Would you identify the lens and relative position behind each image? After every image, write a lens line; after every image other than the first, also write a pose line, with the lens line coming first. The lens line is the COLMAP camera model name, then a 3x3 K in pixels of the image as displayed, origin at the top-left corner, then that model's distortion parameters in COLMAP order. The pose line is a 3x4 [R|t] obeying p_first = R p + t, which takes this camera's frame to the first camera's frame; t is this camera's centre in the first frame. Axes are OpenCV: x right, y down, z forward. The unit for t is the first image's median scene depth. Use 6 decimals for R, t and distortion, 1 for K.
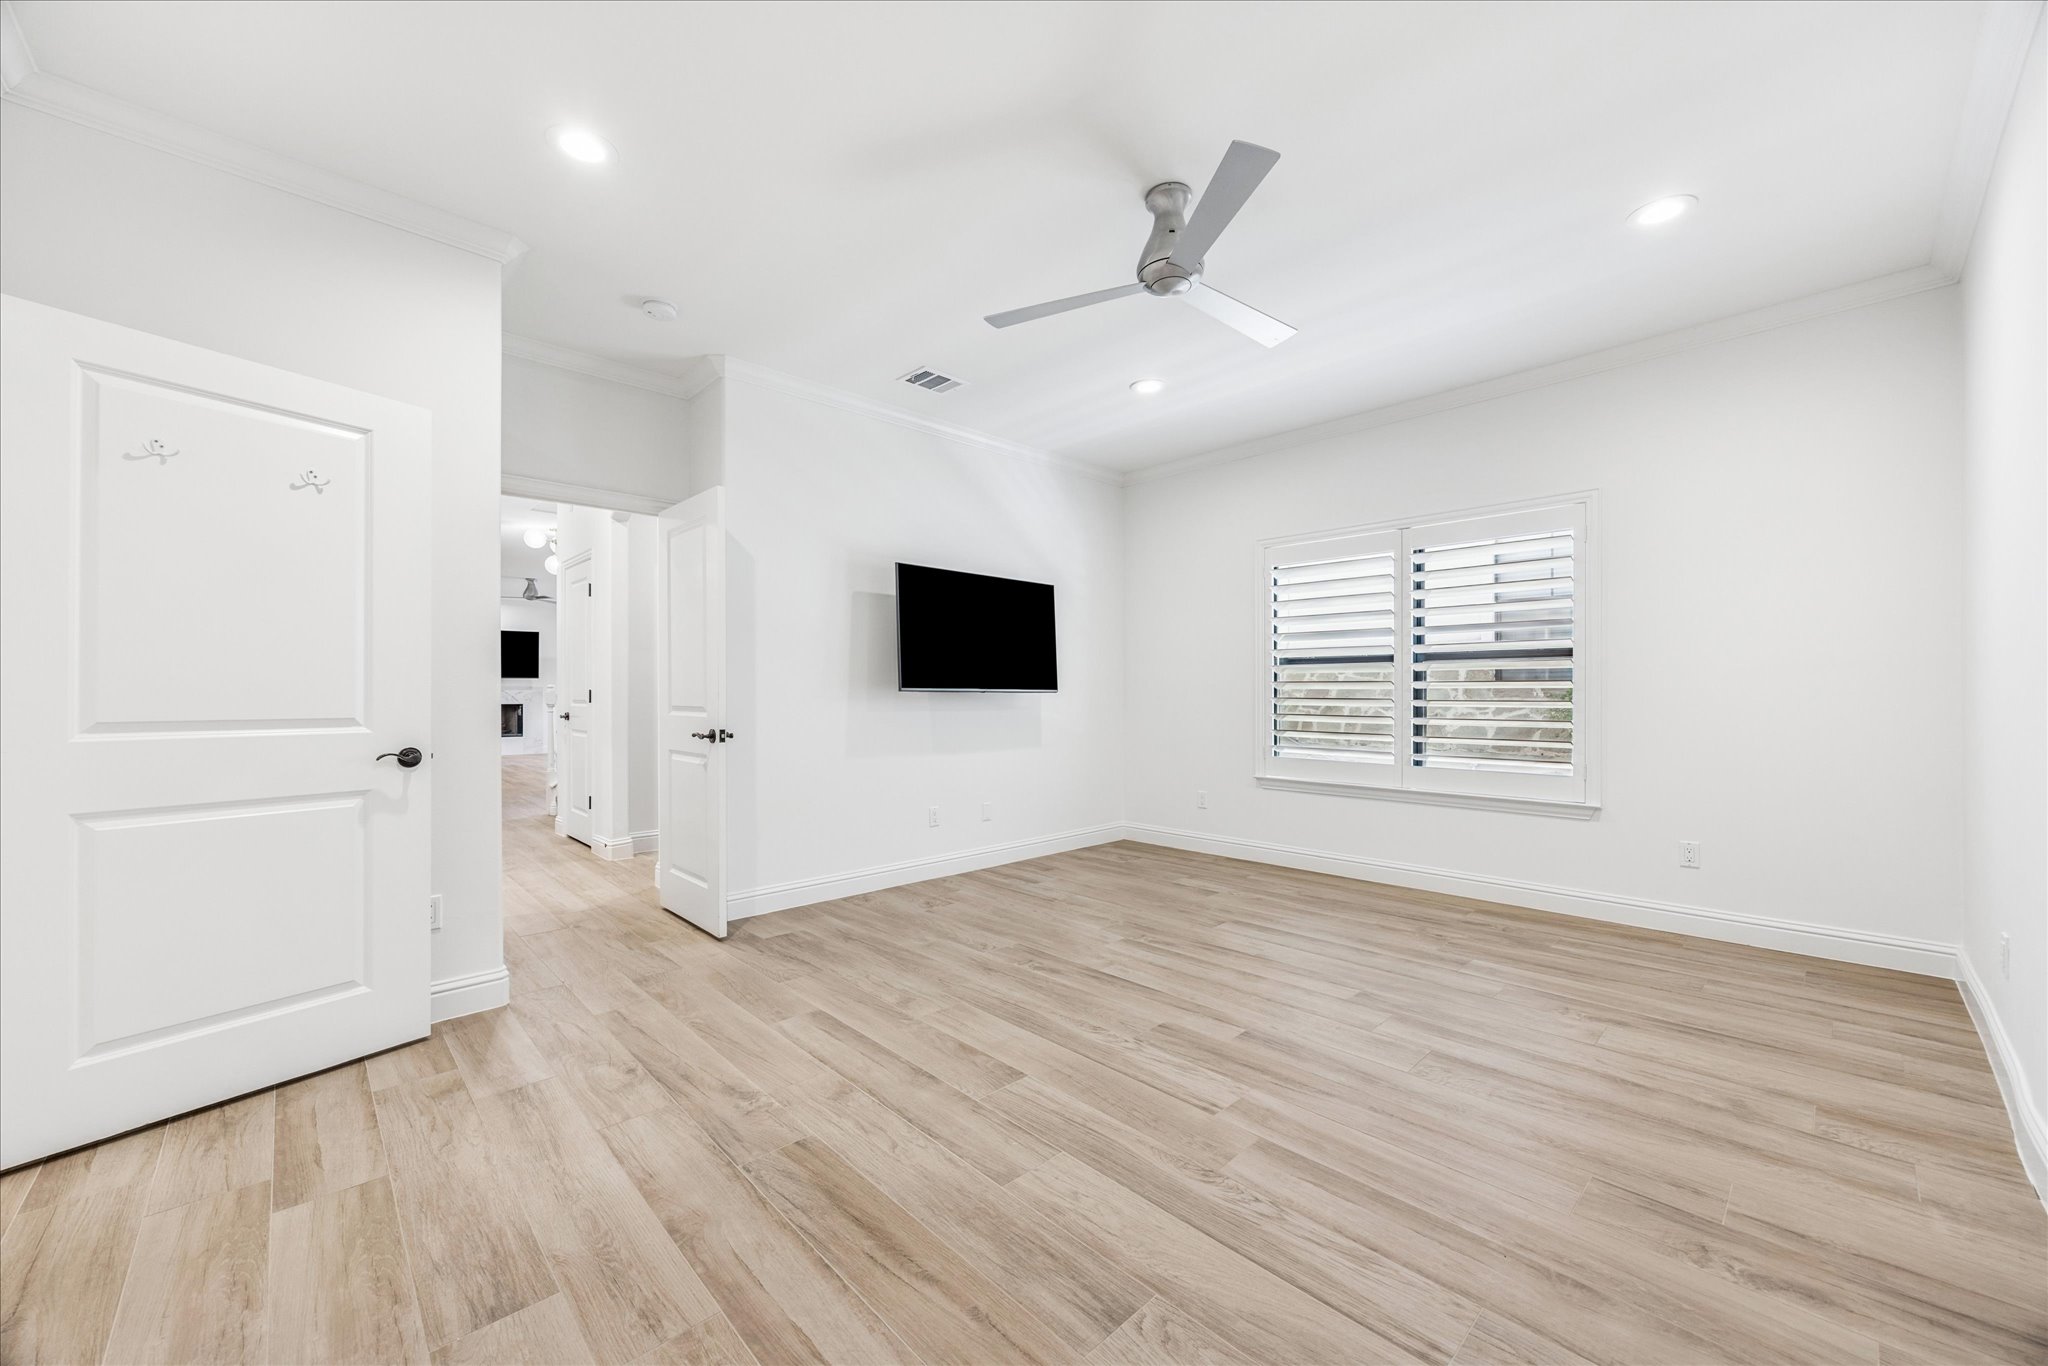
lens RADIAL K [[770.5, 0, 1038.5], [0, 770.5, 699.6], [0, 0, 1]] dist [0.001045, -0.000326]
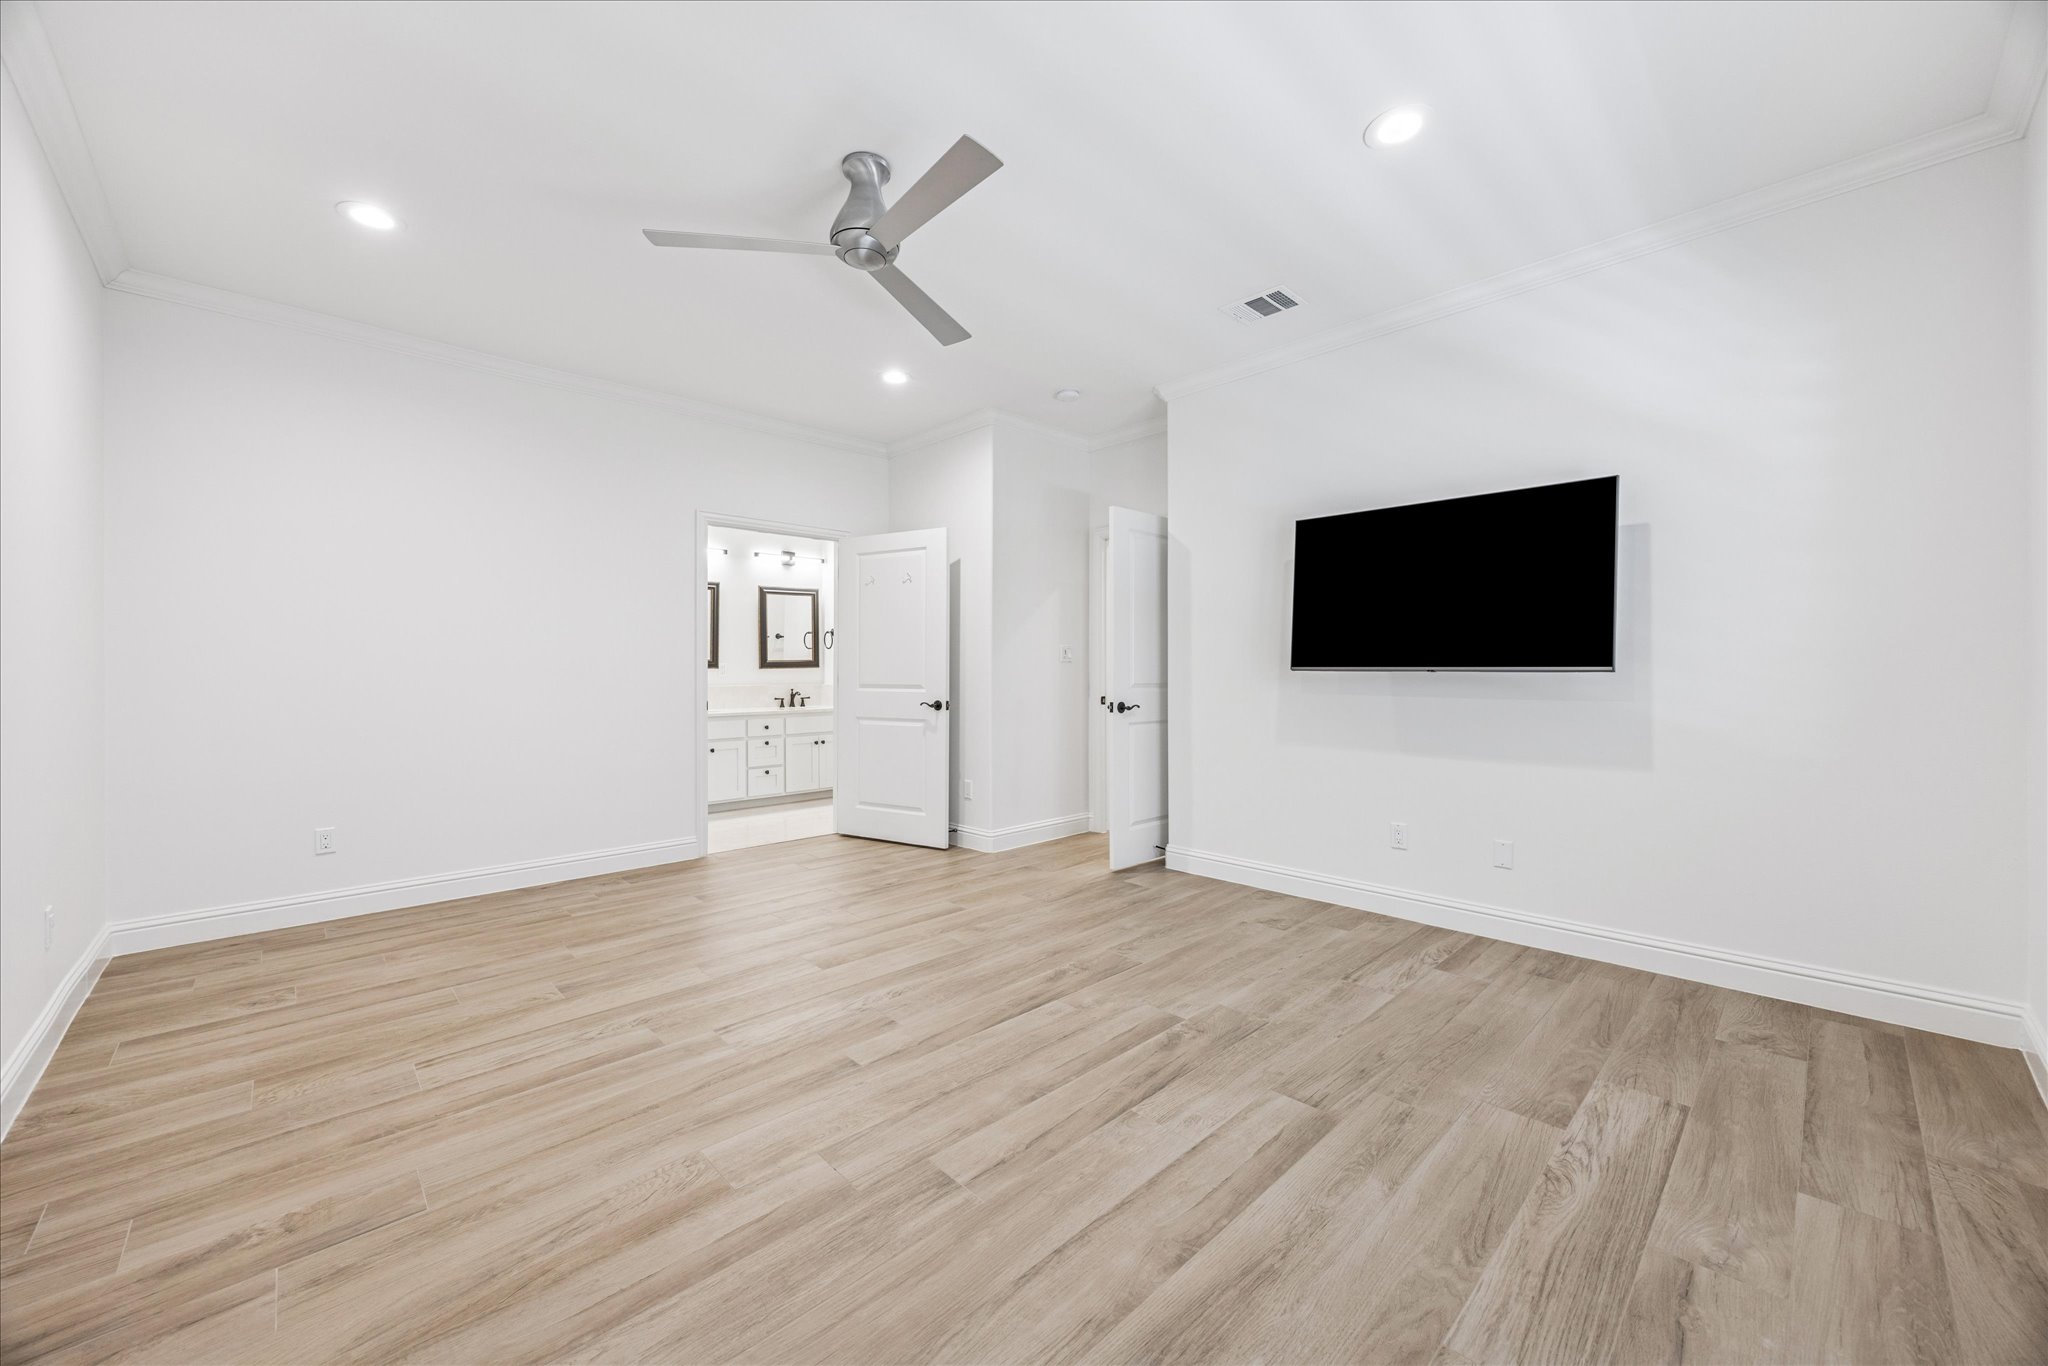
lens RADIAL K [[770.5, 0, 1033.2], [0, 770.5, 664.3], [0, 0, 1]] dist [0.001045, -0.000326]
pose [[0.006512, -0.008896, -0.999939, 1.118635], [-0.002060, 0.999958, -0.008910, -0.012634], [0.999977, 0.002118, 0.006494, 1.166170]]
